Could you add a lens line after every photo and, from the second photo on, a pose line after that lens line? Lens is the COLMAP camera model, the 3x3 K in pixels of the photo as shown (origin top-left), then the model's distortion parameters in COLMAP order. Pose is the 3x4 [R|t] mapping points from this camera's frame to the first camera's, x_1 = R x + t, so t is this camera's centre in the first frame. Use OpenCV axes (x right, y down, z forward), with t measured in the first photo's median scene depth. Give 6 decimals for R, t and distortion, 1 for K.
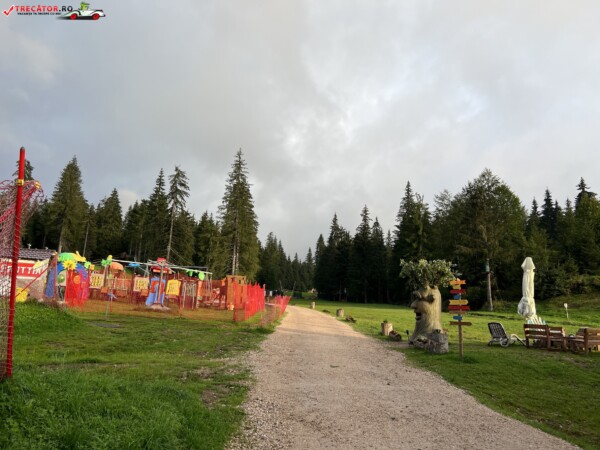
lens RADIAL K [[448.4, 0, 298.4], [0, 448.4, 228.7], [0, 0, 1]] dist [0.065789, -0.105501]
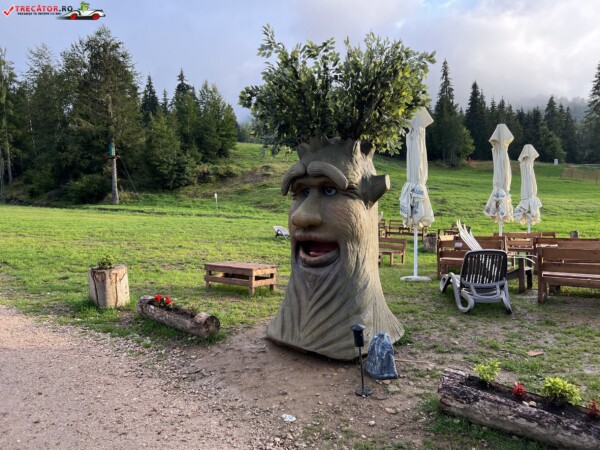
lens RADIAL K [[448.3, 0, 300.0], [0, 448.3, 225.0], [0, 0, 1]] dist [0.031096, -0.038562]
pose [[0.642333, -0.071188, 0.763112, 0.009480], [-0.107070, 0.977579, 0.181318, 0.024677], [-0.758910, -0.198173, 0.620309, 0.161366]]
